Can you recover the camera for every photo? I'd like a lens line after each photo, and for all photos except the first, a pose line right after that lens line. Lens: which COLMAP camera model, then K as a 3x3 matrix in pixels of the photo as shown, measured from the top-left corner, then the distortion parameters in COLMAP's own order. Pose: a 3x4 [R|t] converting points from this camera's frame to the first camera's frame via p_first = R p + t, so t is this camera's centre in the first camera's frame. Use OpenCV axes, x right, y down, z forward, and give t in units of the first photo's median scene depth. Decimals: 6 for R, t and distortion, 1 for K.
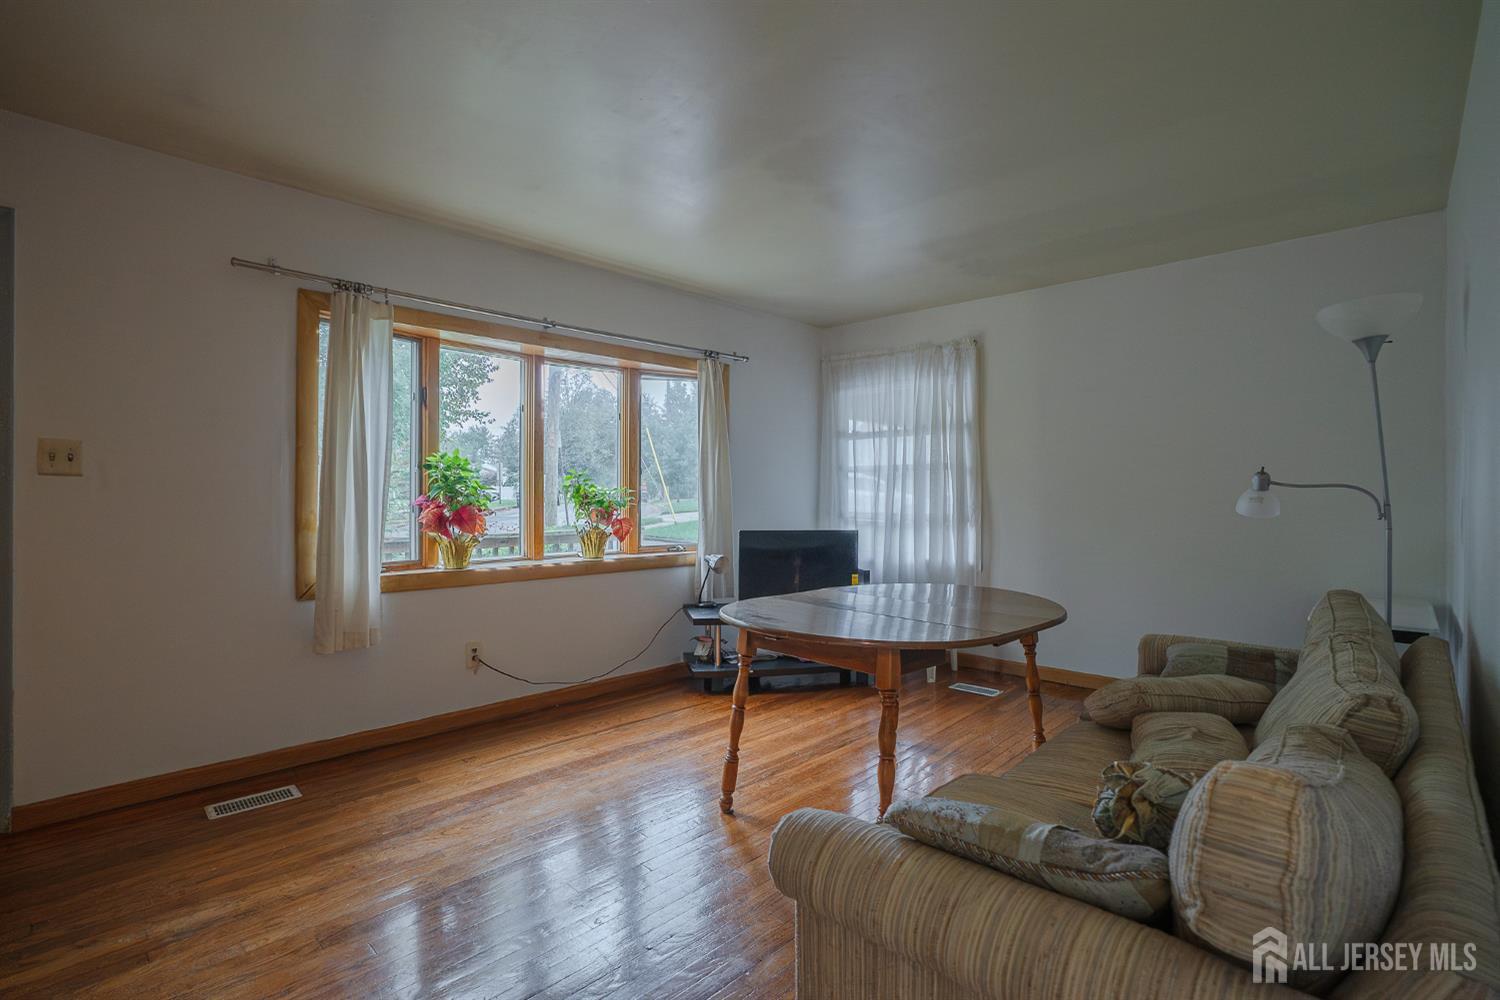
lens RADIAL K [[709.8, 0, 747.5], [0, 709.8, 497.0], [0, 0, 1]] dist [-0.071173, 0.027331]
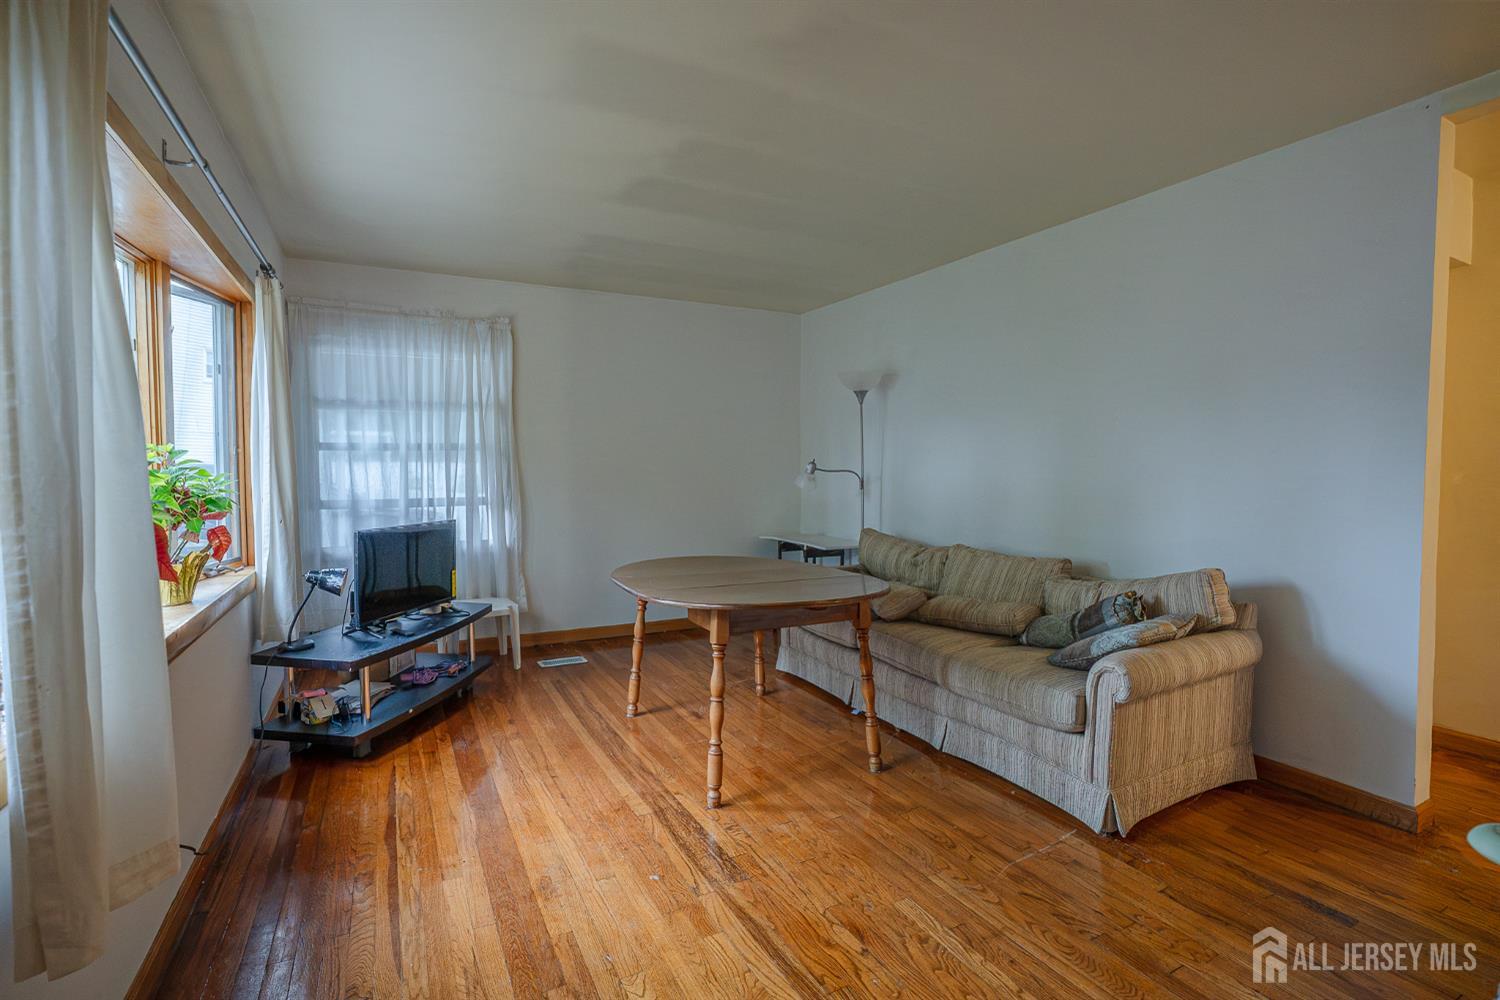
lens RADIAL K [[713.0, 0, 728.6], [0, 713.0, 493.5], [0, 0, 1]] dist [-0.000815, 0.026990]
pose [[0.341738, -0.038930, 0.938989, -0.601386], [0.007798, 0.999225, 0.038589, -0.019527], [-0.939763, -0.005865, 0.341777, 0.405848]]
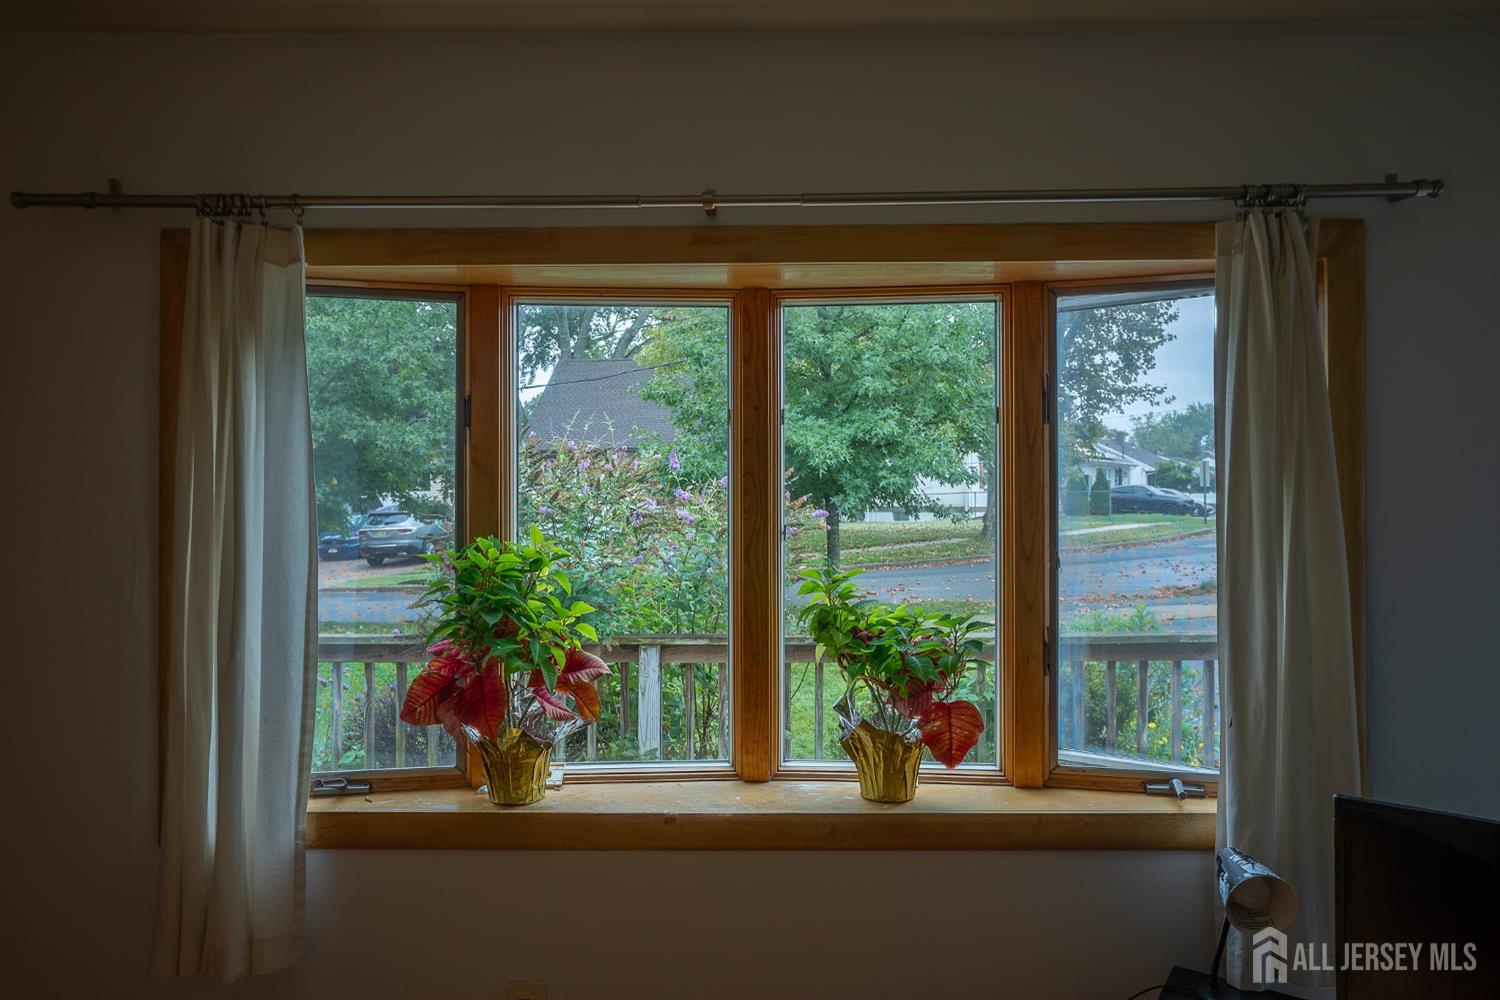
lens RADIAL K [[975.5, 0, 750.0], [0, 975.5, 500.0], [0, 0, 1]] dist [-0.005399, 0.000291]
pose [[0.685955, -0.004705, -0.727629, 0.116929], [0.001854, 0.999987, -0.004719, -0.071925], [0.727642, 0.001888, 0.685955, 0.592293]]
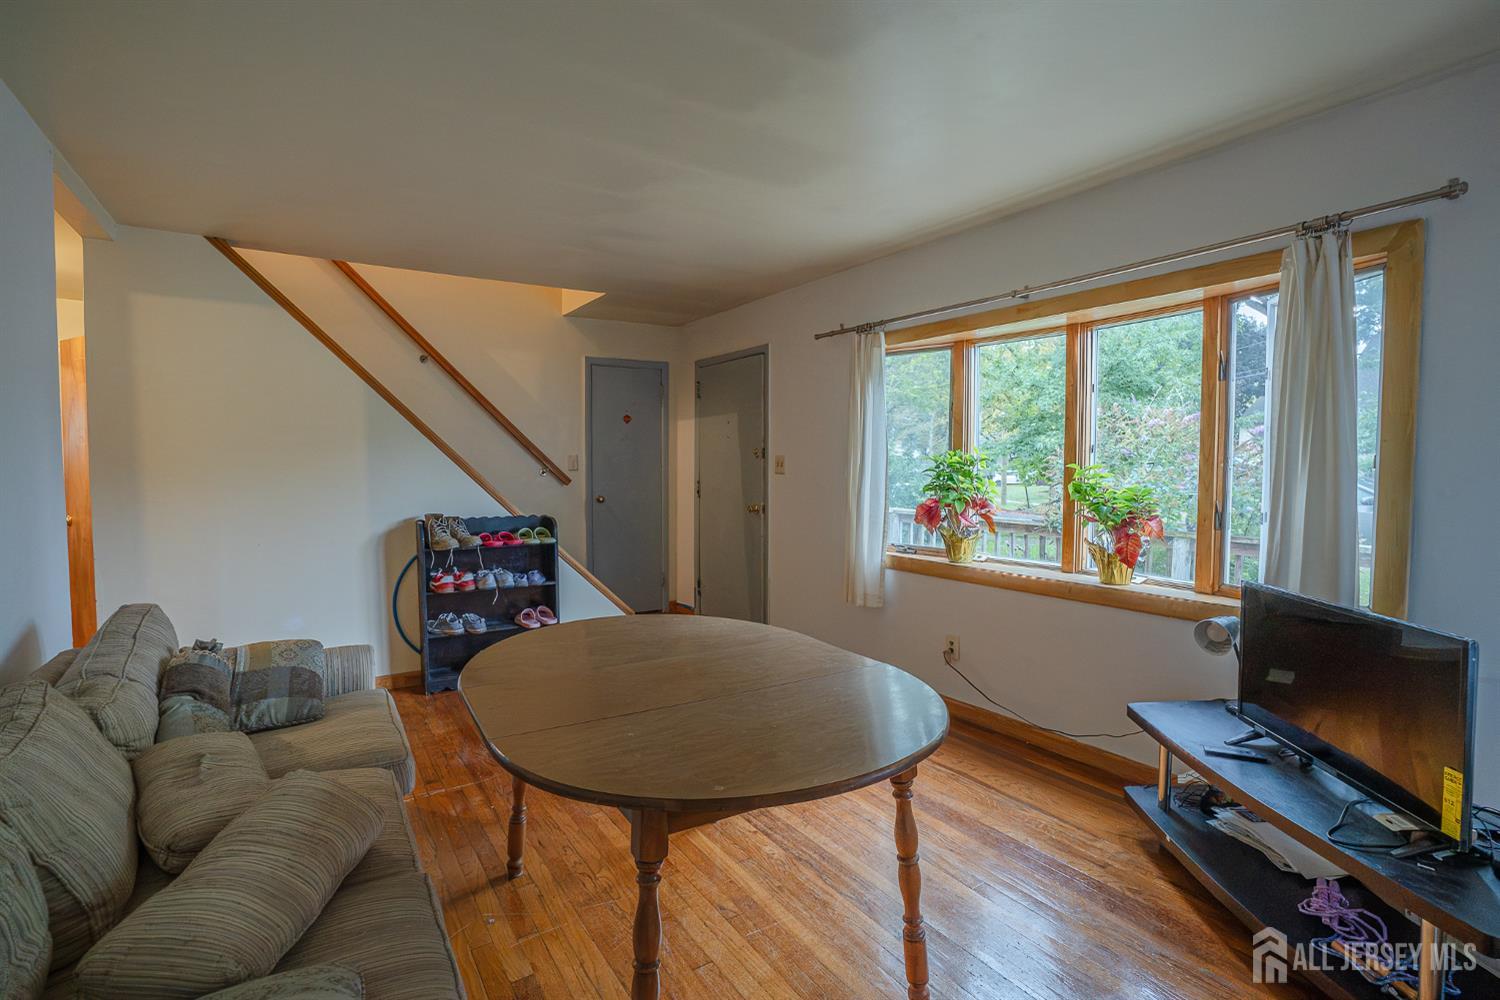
lens RADIAL K [[709.8, 0, 747.5], [0, 709.8, 497.0], [0, 0, 1]] dist [-0.071173, 0.027331]
pose [[-0.226406, 0.045200, -0.972984, 0.573645], [-0.004171, 0.998869, 0.047373, -0.036093], [0.974024, 0.014784, -0.225961, 0.802528]]
